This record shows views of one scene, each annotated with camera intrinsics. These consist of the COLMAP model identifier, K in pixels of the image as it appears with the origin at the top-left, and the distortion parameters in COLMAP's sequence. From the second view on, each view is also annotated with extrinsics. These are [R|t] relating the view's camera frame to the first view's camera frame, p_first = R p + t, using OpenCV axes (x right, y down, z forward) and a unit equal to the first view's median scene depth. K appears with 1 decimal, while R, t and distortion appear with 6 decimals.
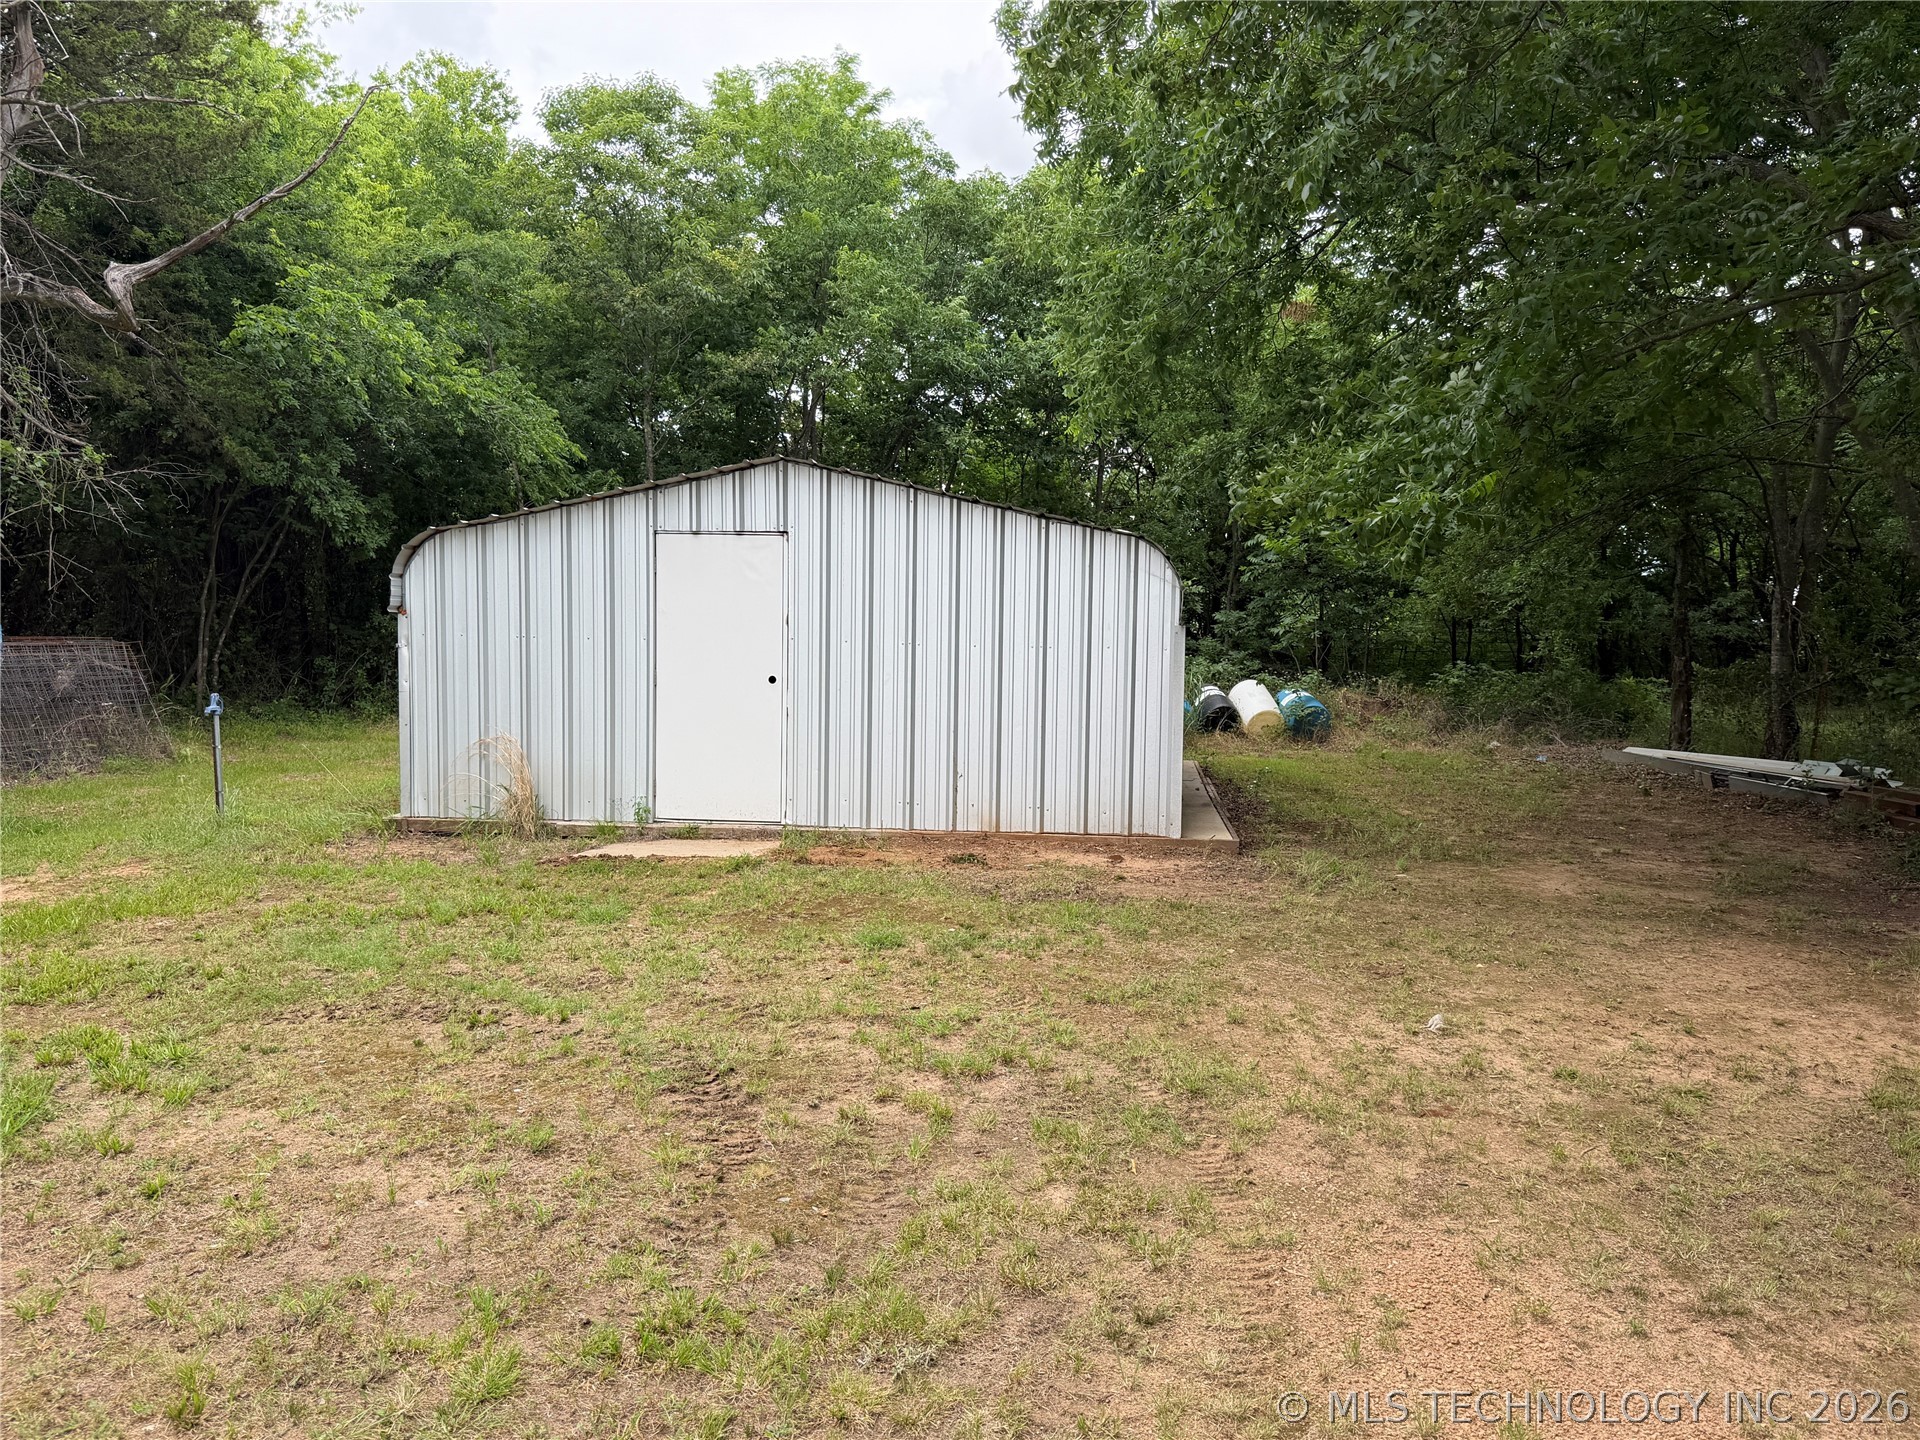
lens RADIAL K [[1393.7, 0, 960.0], [0, 1393.7, 720.0], [0, 0, 1]] dist [-0.002874, -0.028882]
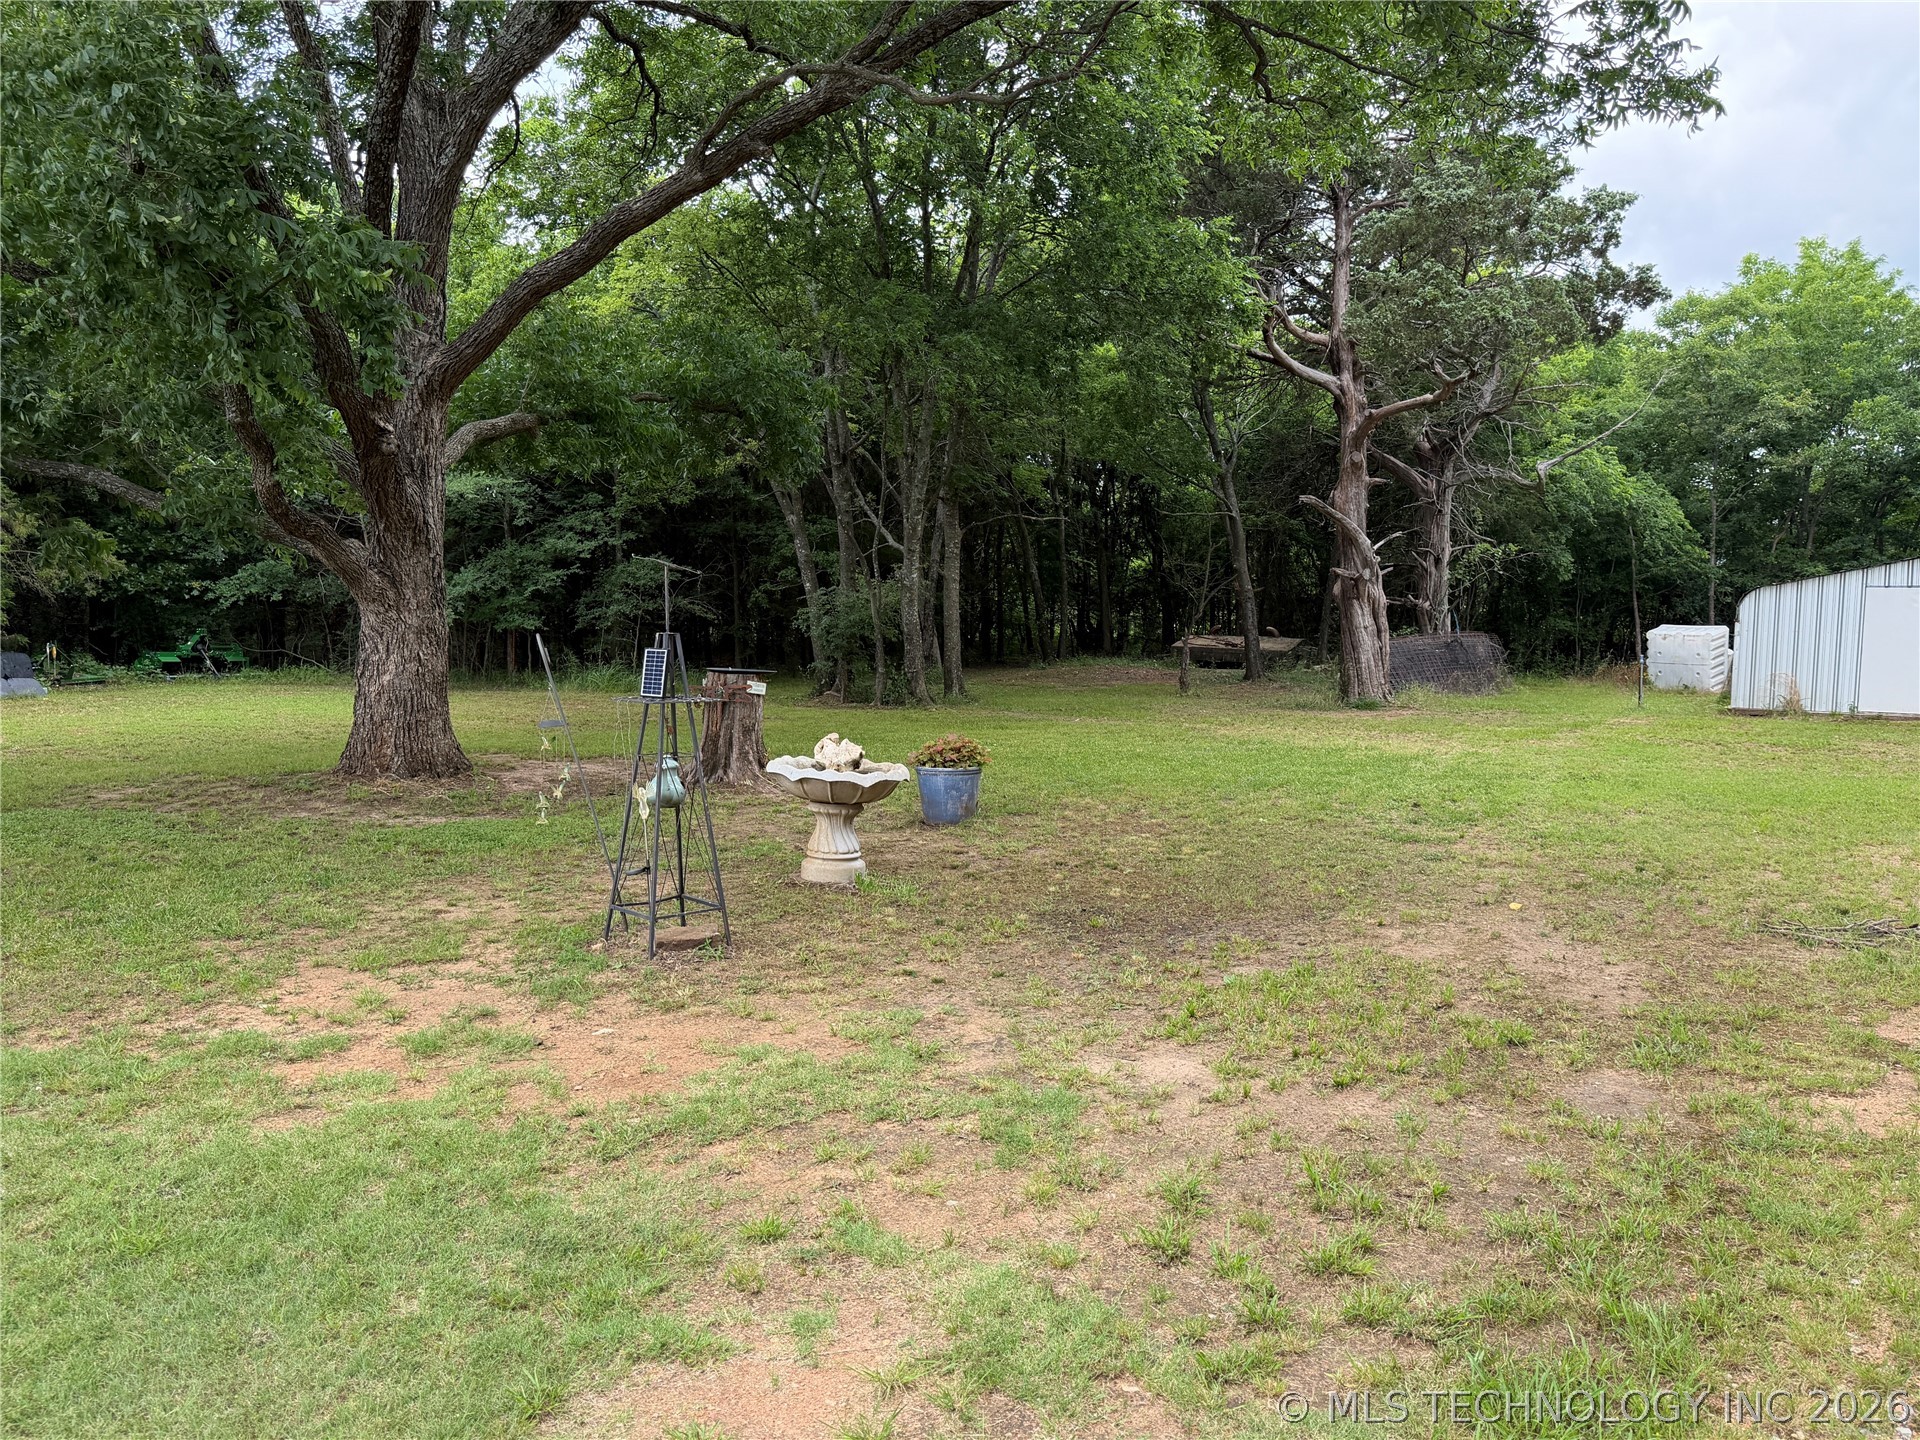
lens RADIAL K [[1393.7, 0, 960.0], [0, 1393.7, 720.0], [0, 0, 1]] dist [-0.002874, -0.028882]
pose [[0.870308, 0.038153, -0.491028, -0.381740], [-0.035975, 0.999256, 0.013880, 0.104812], [0.491193, 0.005585, 0.871033, -1.672773]]
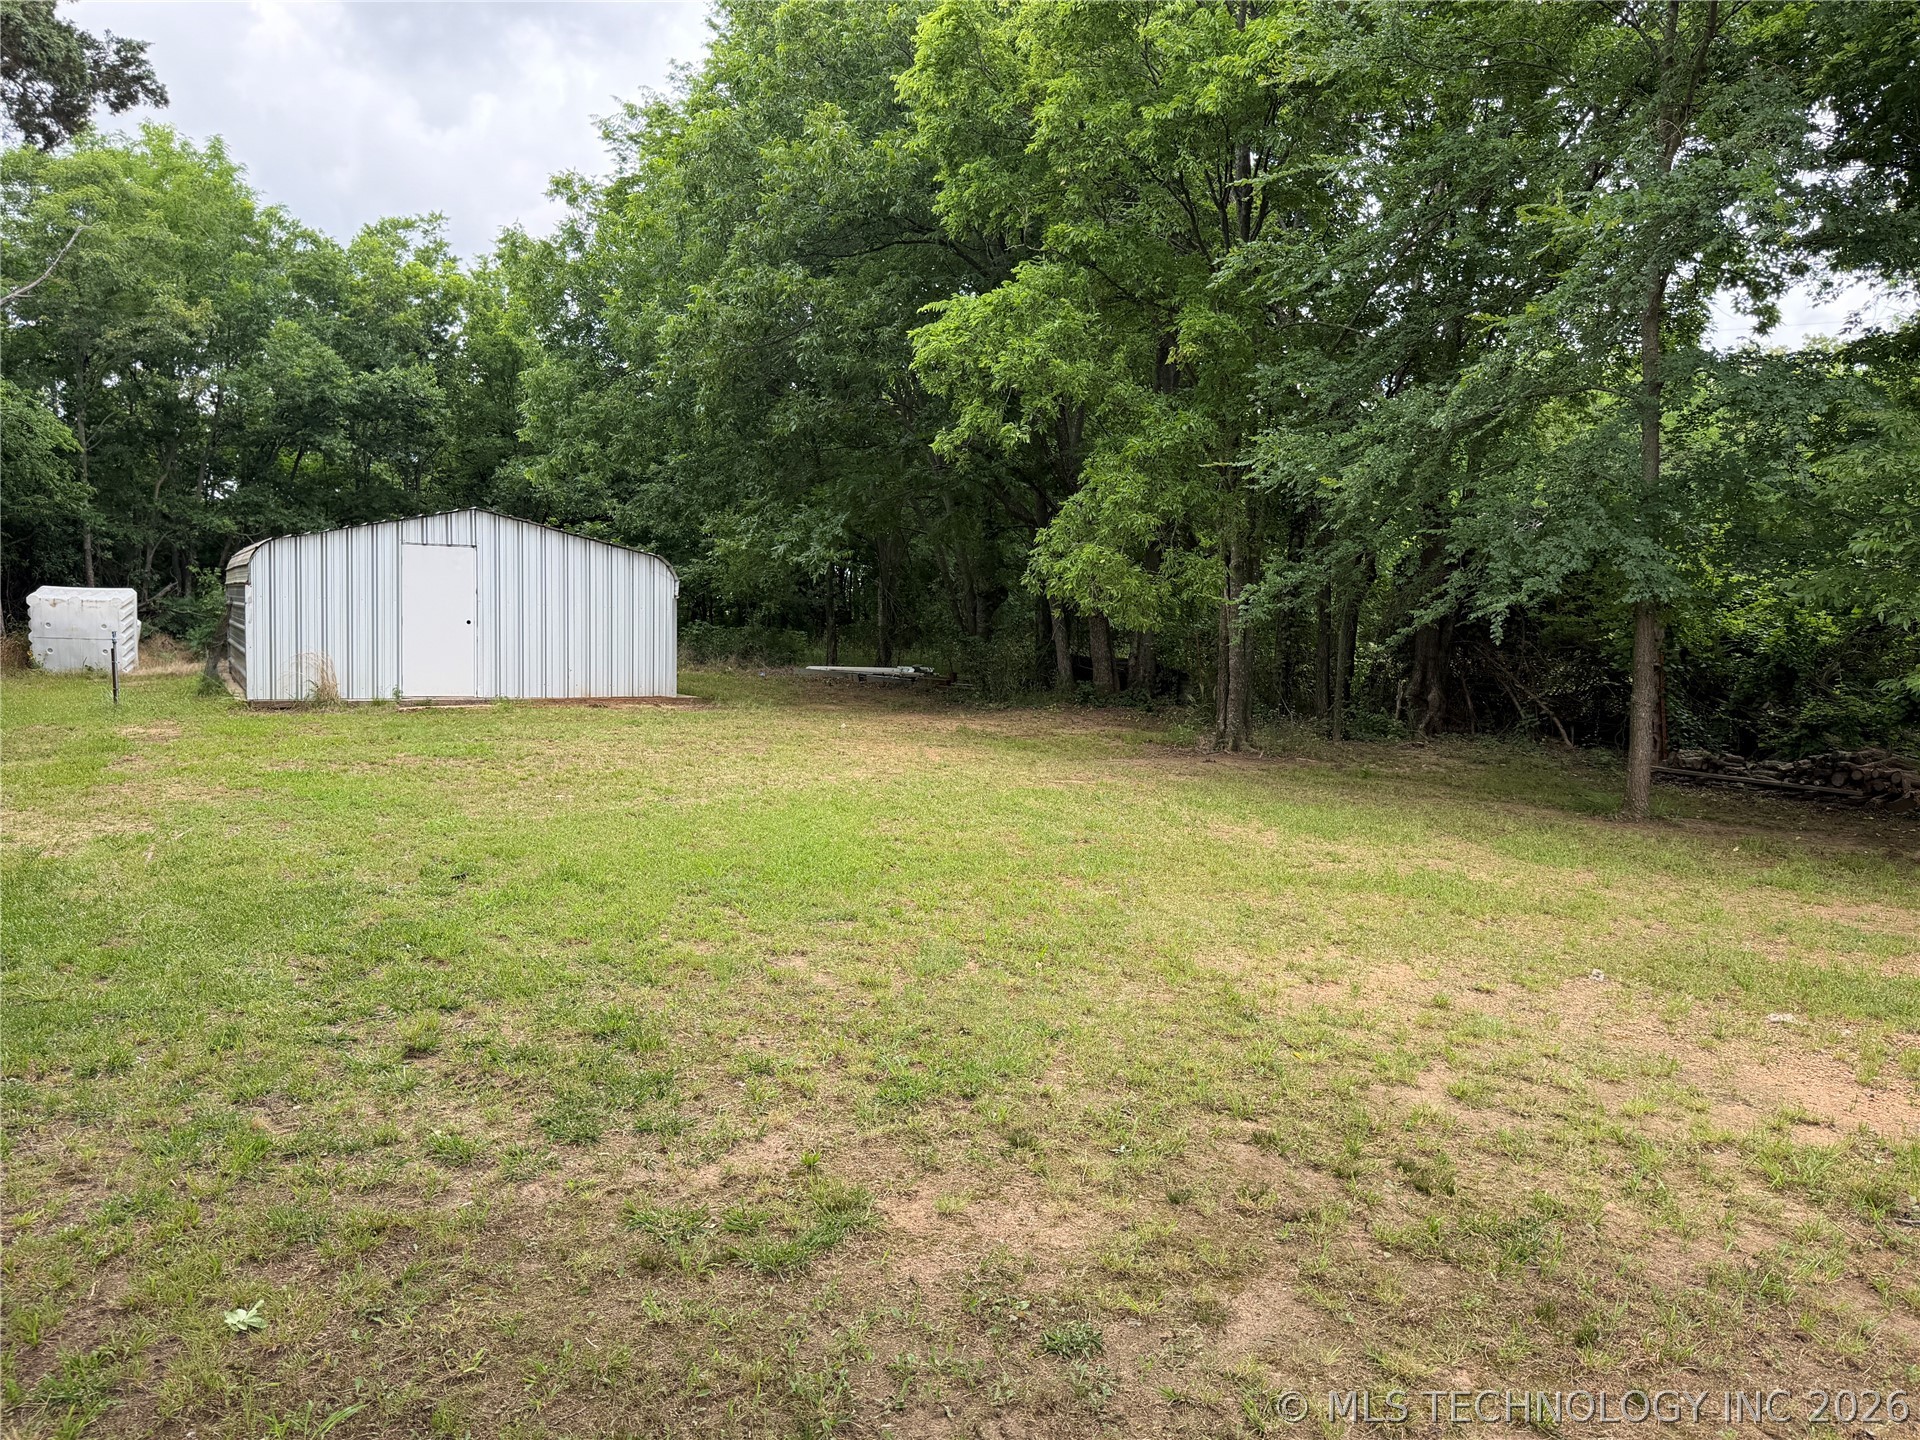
lens RADIAL K [[1393.7, 0, 960.0], [0, 1393.7, 720.0], [0, 0, 1]] dist [-0.002874, -0.028882]
pose [[0.786756, -0.031083, 0.616481, -0.770810], [0.018246, 0.999466, 0.027107, 0.064214], [-0.616994, -0.010079, 0.786903, -0.905874]]
